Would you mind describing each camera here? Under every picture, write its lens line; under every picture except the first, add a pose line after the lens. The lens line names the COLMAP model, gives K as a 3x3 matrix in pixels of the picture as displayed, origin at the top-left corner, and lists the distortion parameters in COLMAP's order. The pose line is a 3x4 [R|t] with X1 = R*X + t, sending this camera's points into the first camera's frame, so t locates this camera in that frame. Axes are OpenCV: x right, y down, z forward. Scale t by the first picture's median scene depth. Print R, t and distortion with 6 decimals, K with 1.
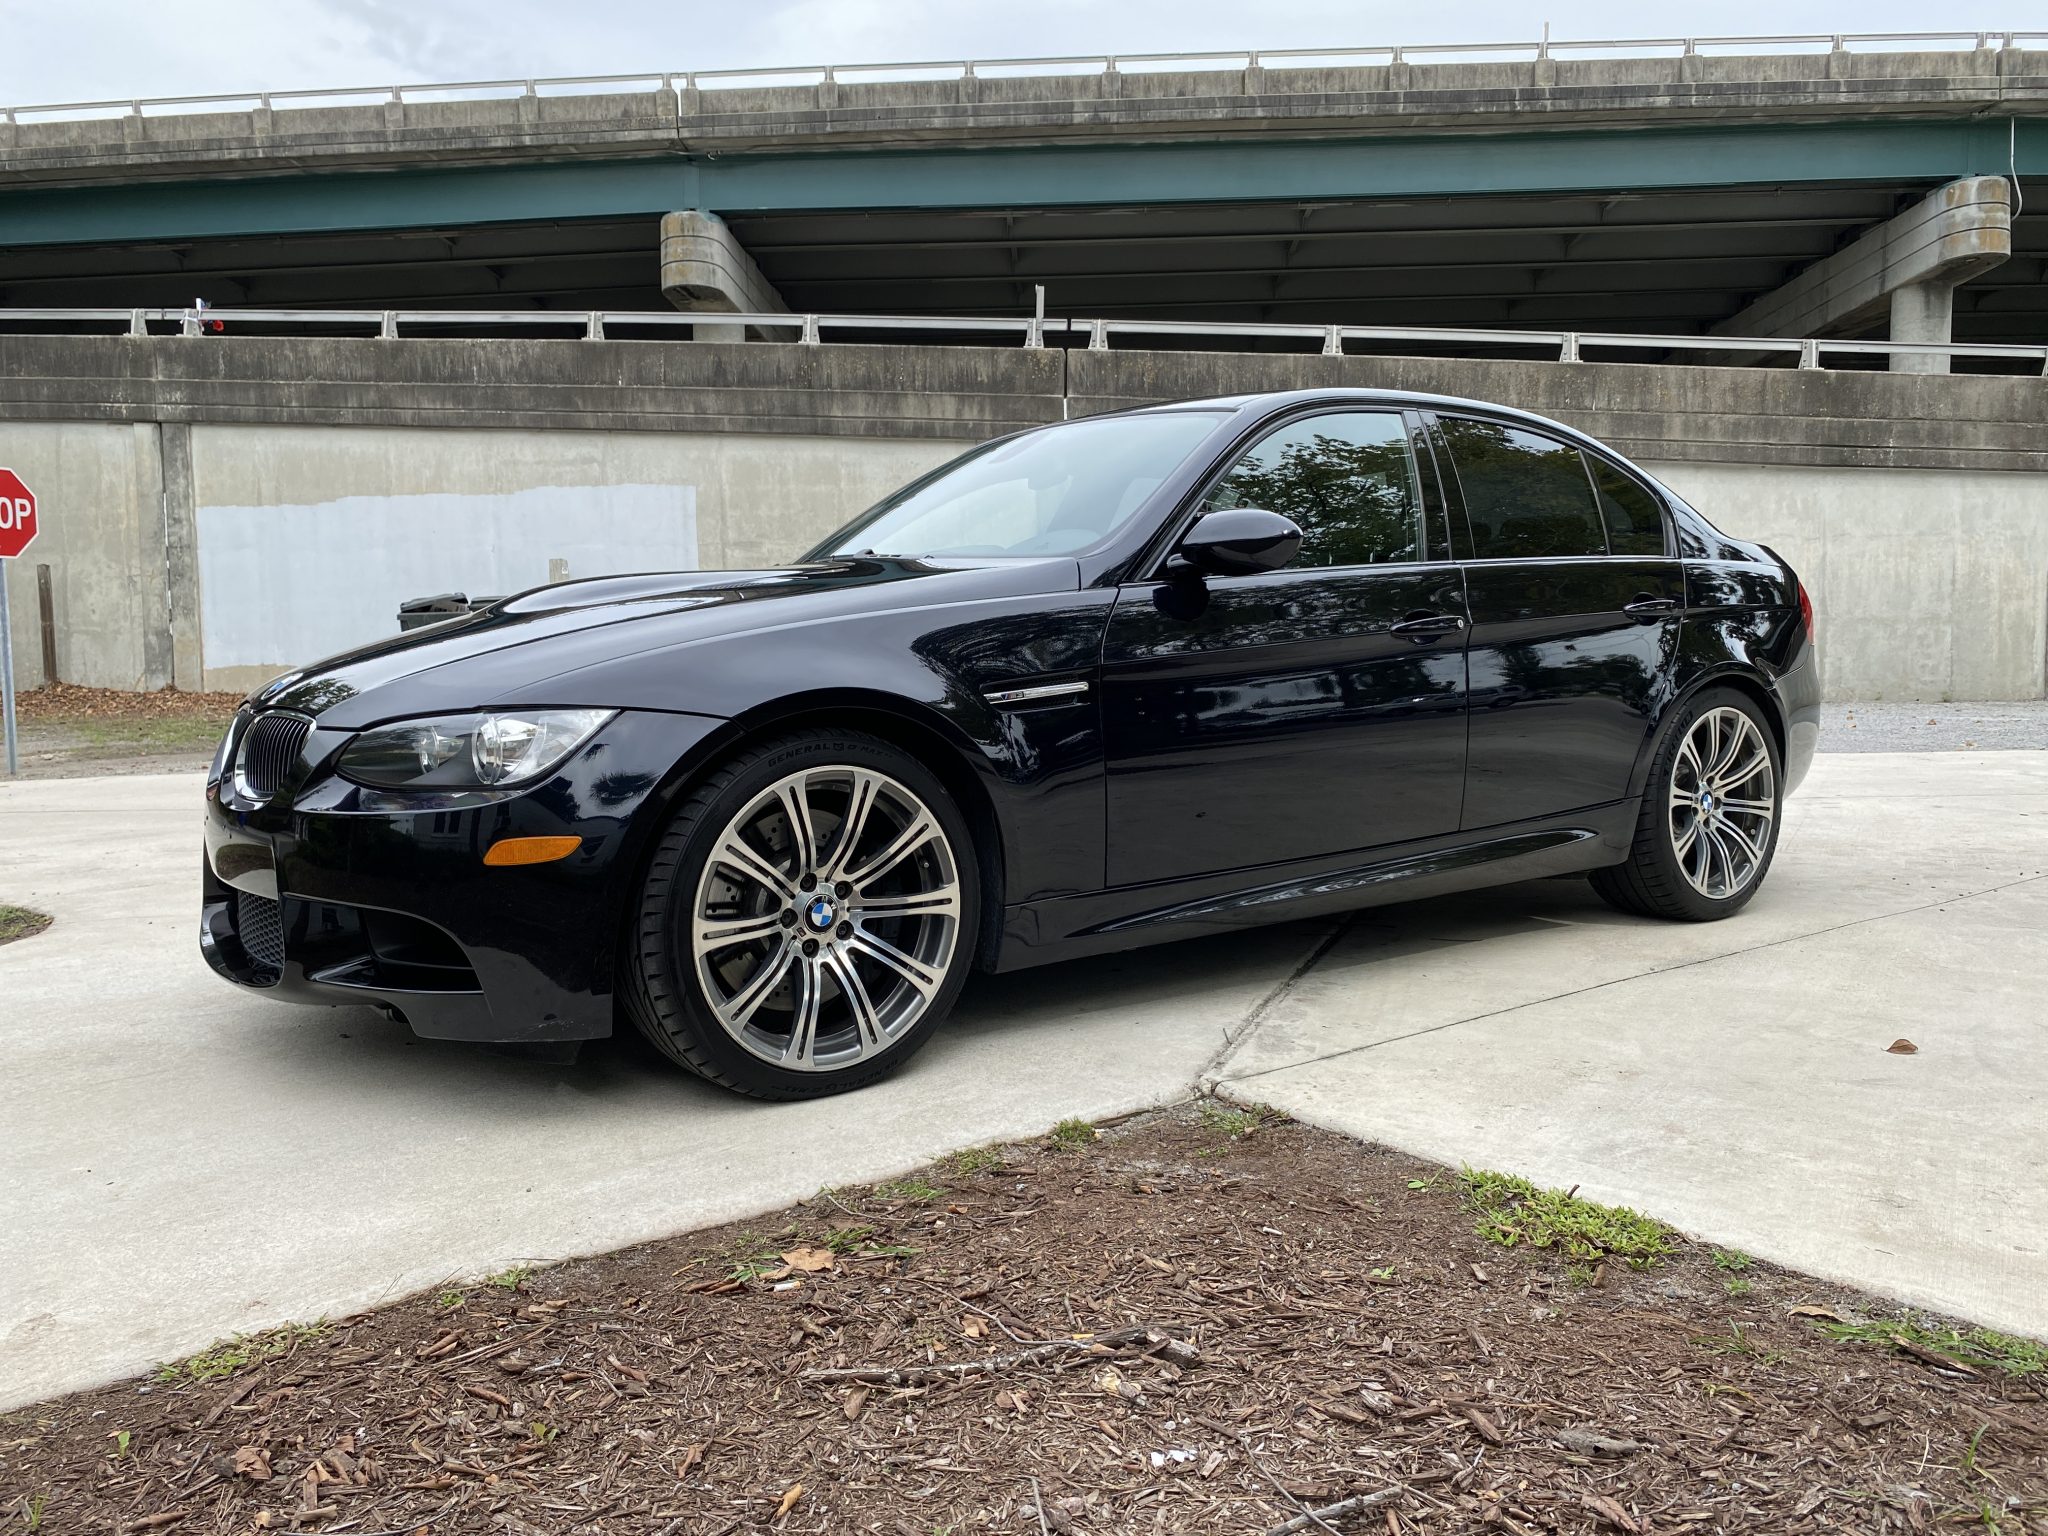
lens RADIAL K [[1558.0, 0, 1024.0], [0, 1558.0, 768.0], [0, 0, 1]] dist [0.015217, -0.009359]
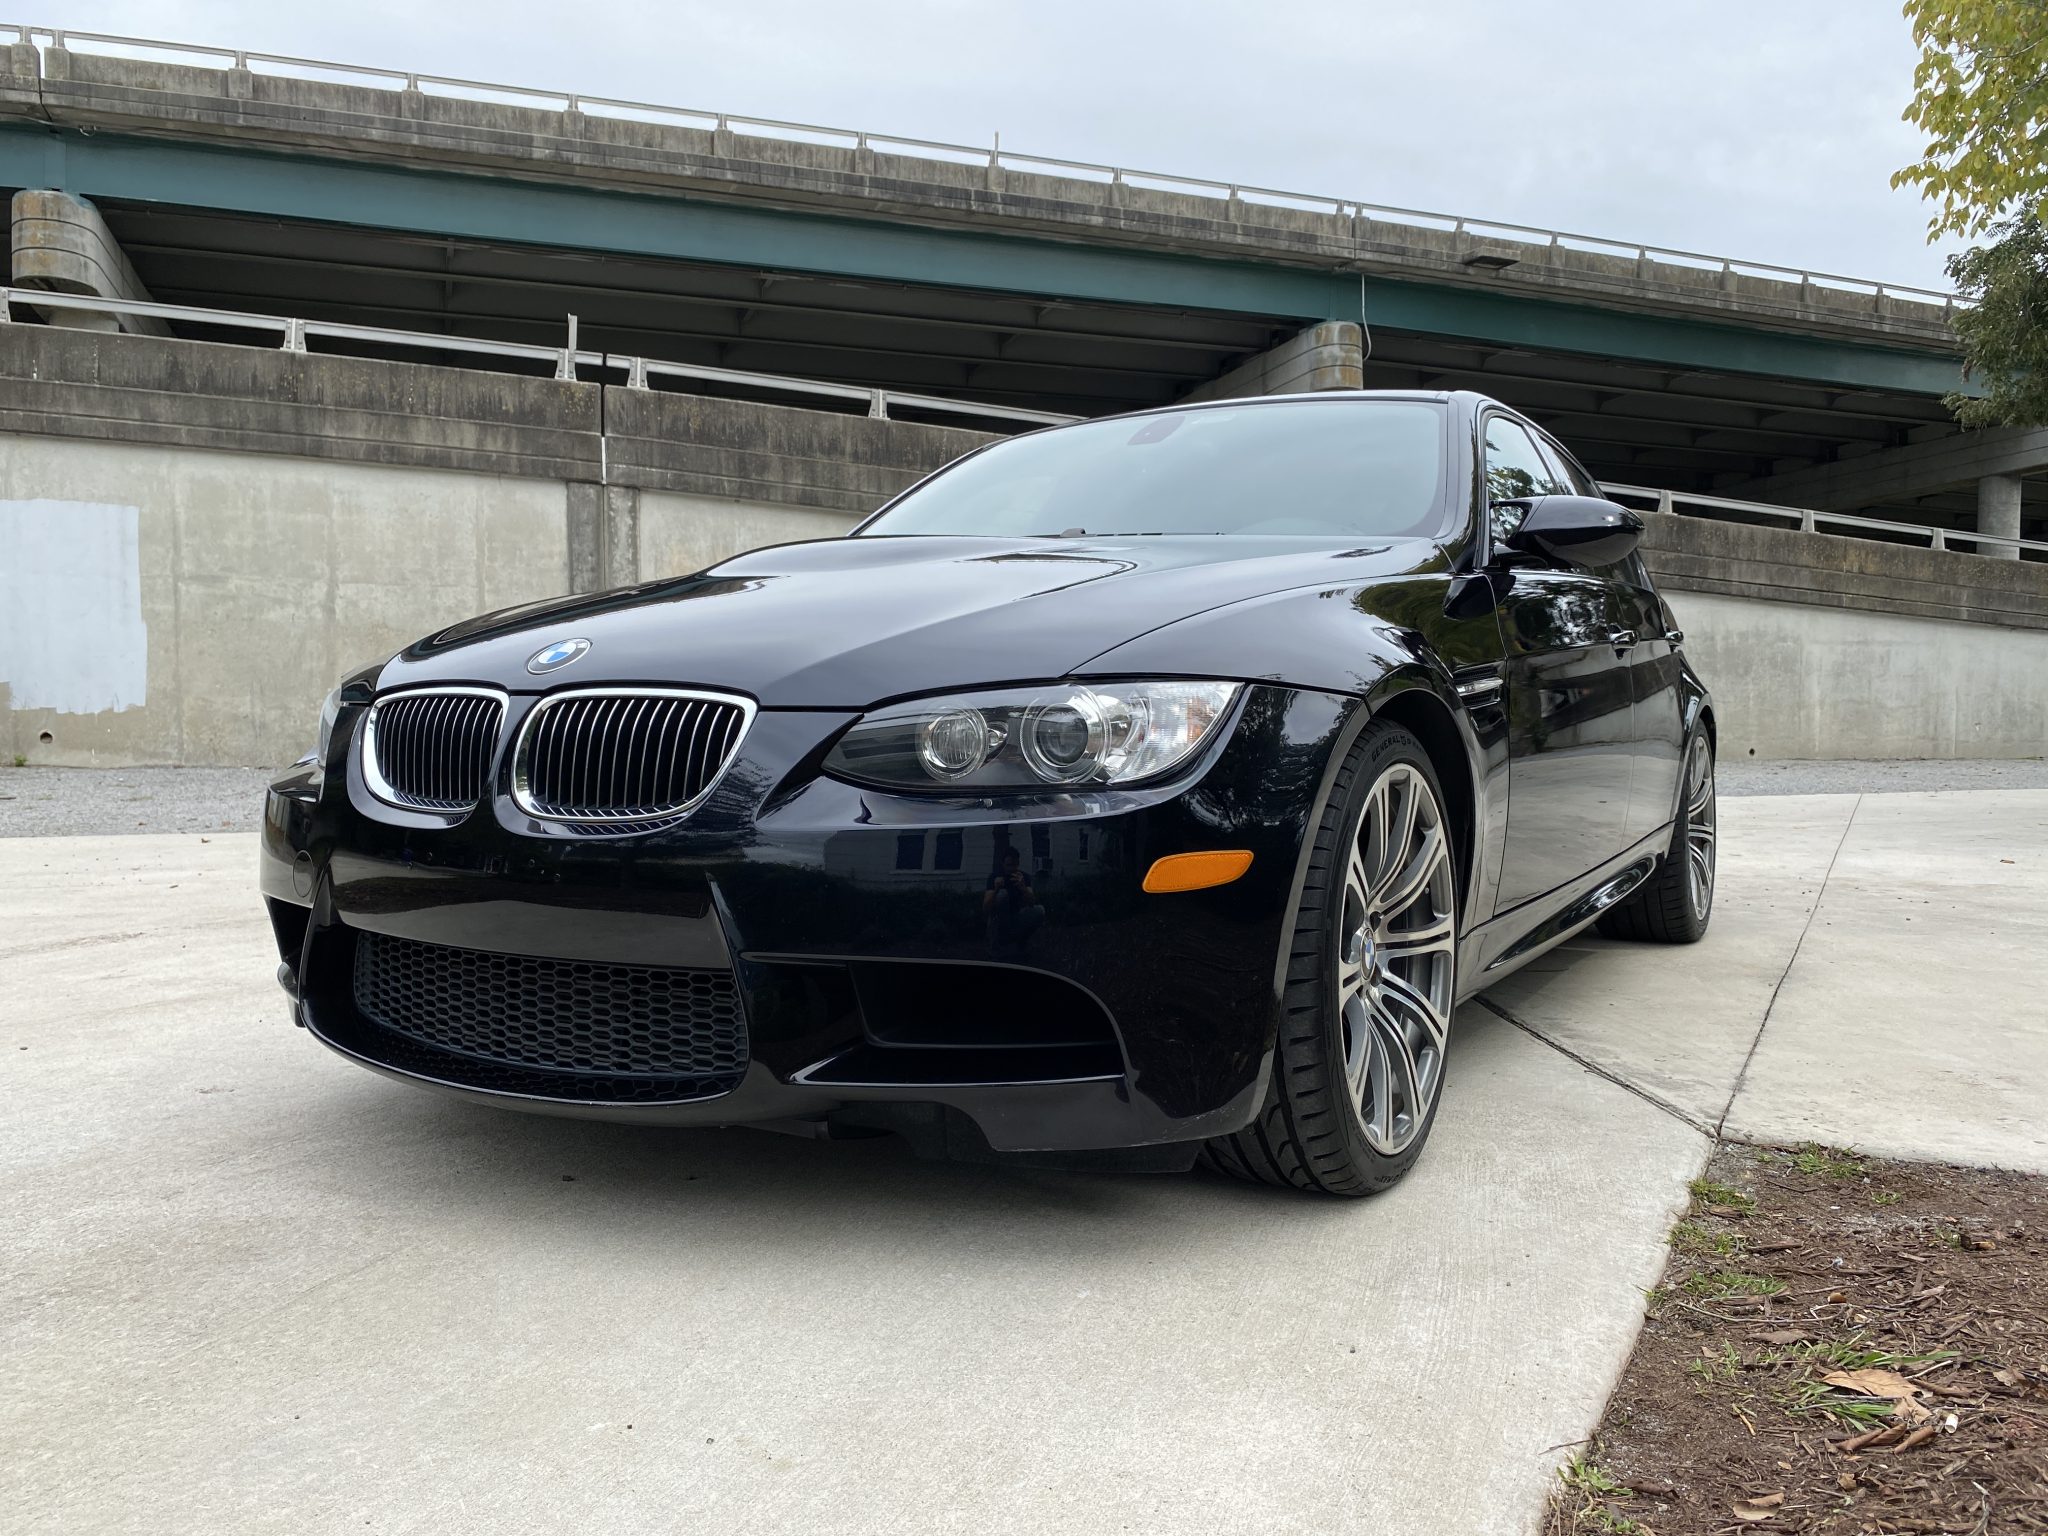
lens RADIAL K [[1557.2, 0, 1022.5], [0, 1557.2, 775.1], [0, 0, 1]] dist [0.016219, -0.012197]
pose [[0.922123, -0.003007, 0.386886, -0.094913], [0.020218, 0.998978, -0.040425, 0.005084], [-0.386369, 0.045099, 0.921241, 0.053286]]
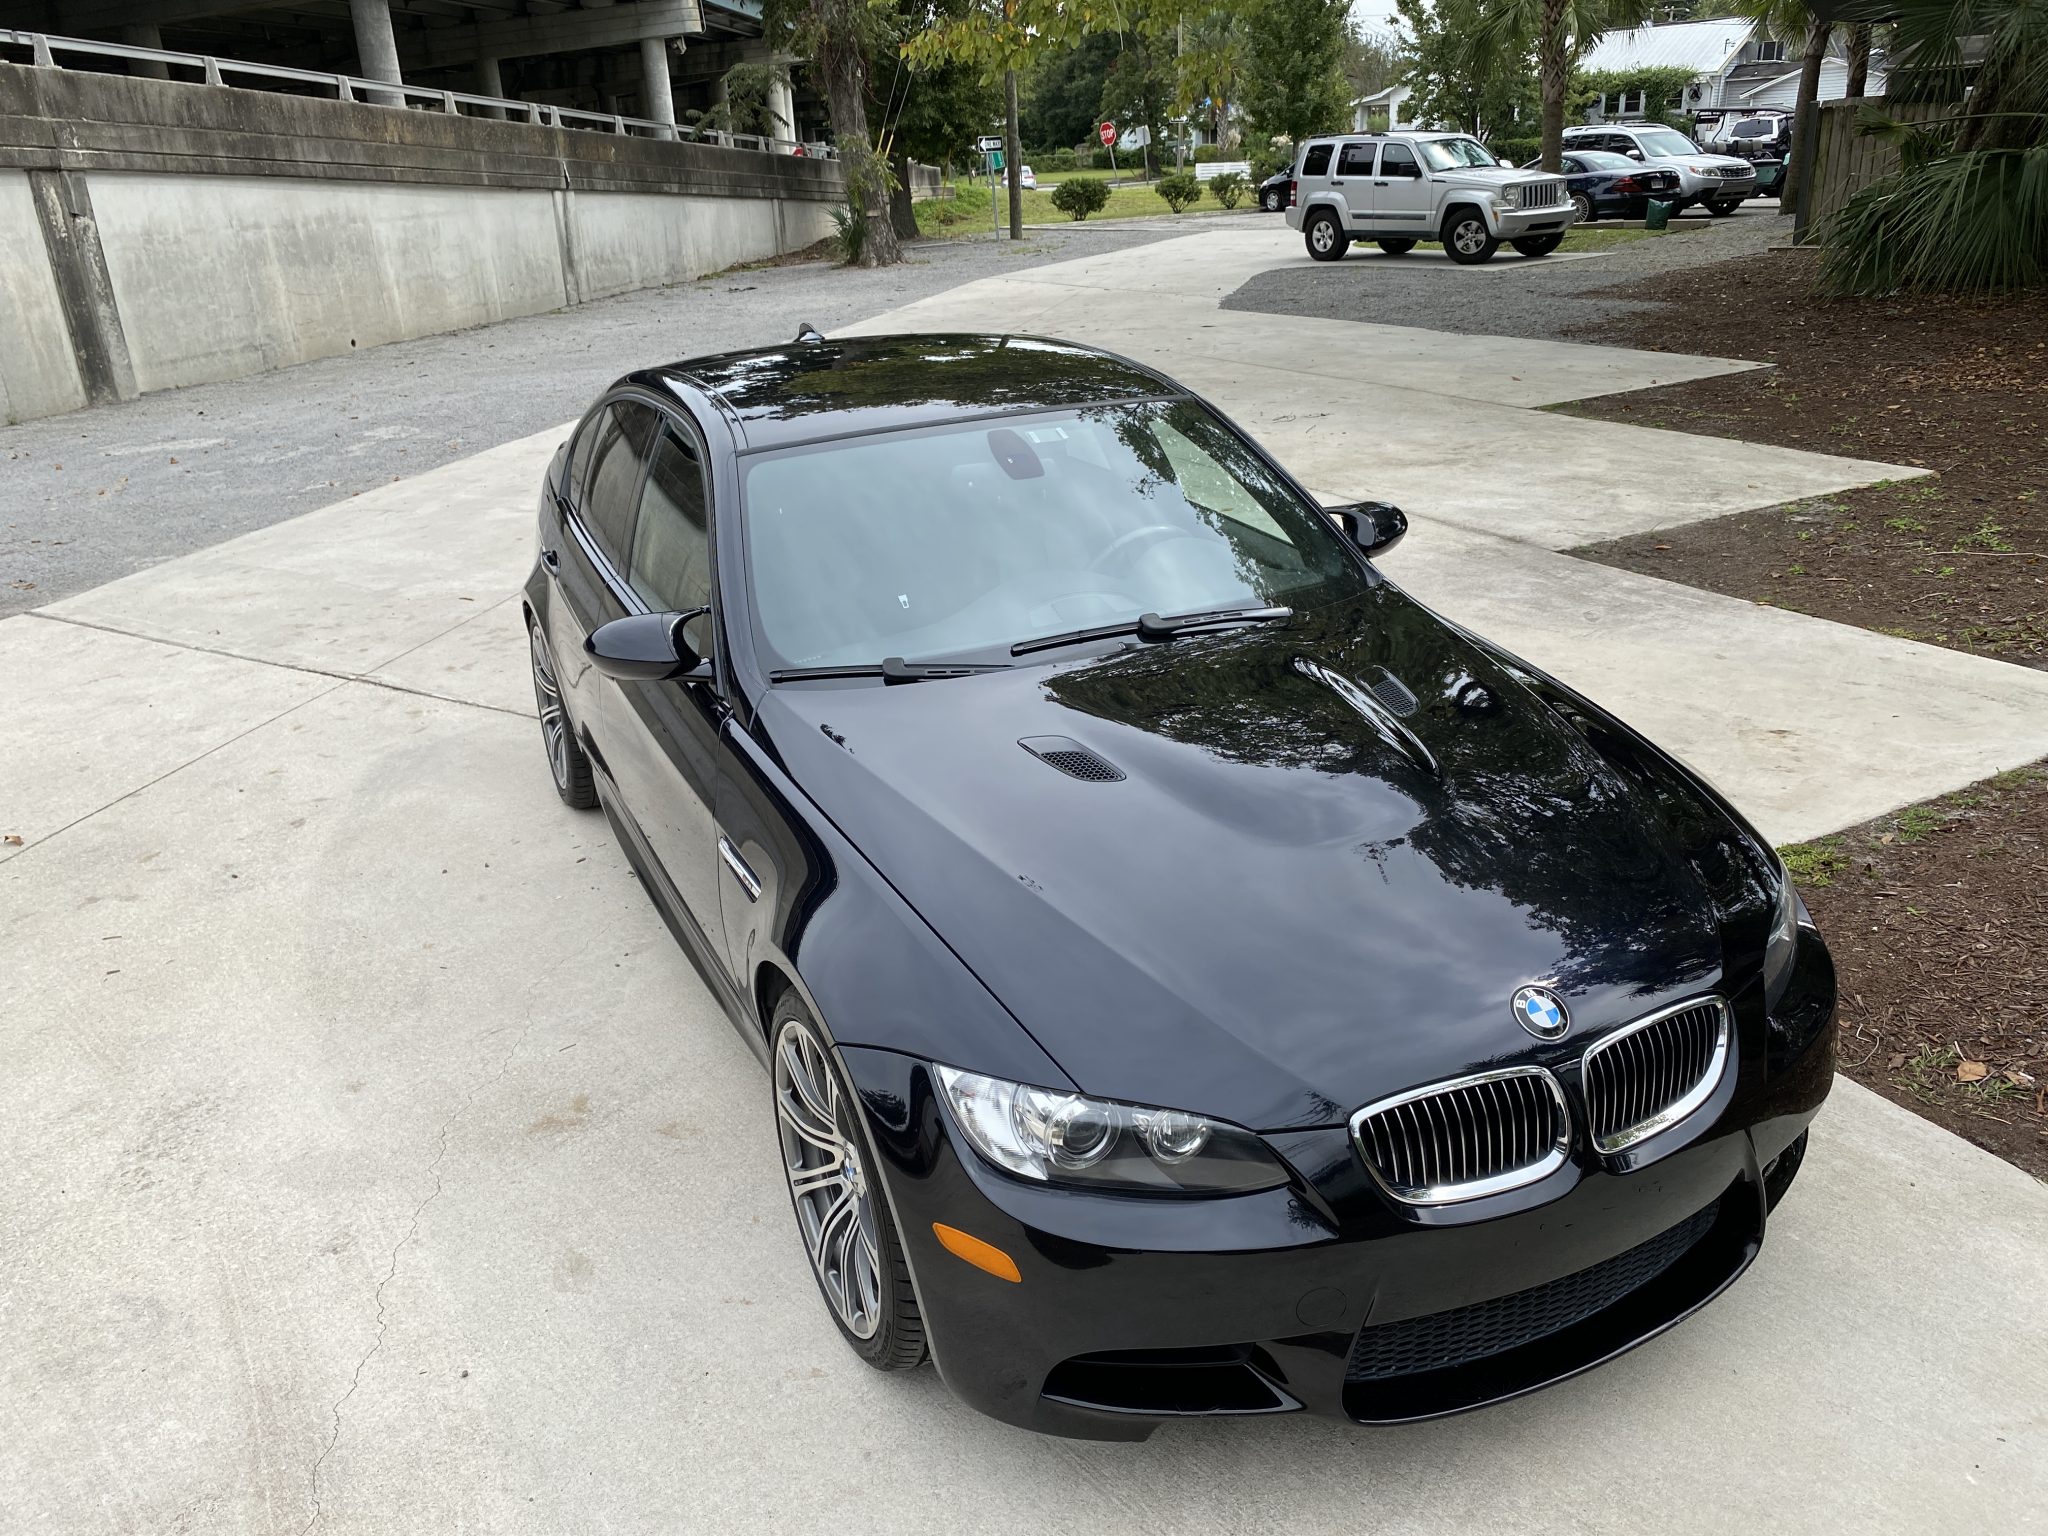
lens RADIAL K [[1565.4, 0, 1005.2], [0, 1565.4, 758.8], [0, 0, 1]] dist [0.003075, 0.007718]
pose [[0.214545, -0.352443, 0.910908, -0.202982], [0.137353, 0.934245, 0.329122, -0.078067], [-0.967008, 0.054504, 0.248847, 0.182568]]
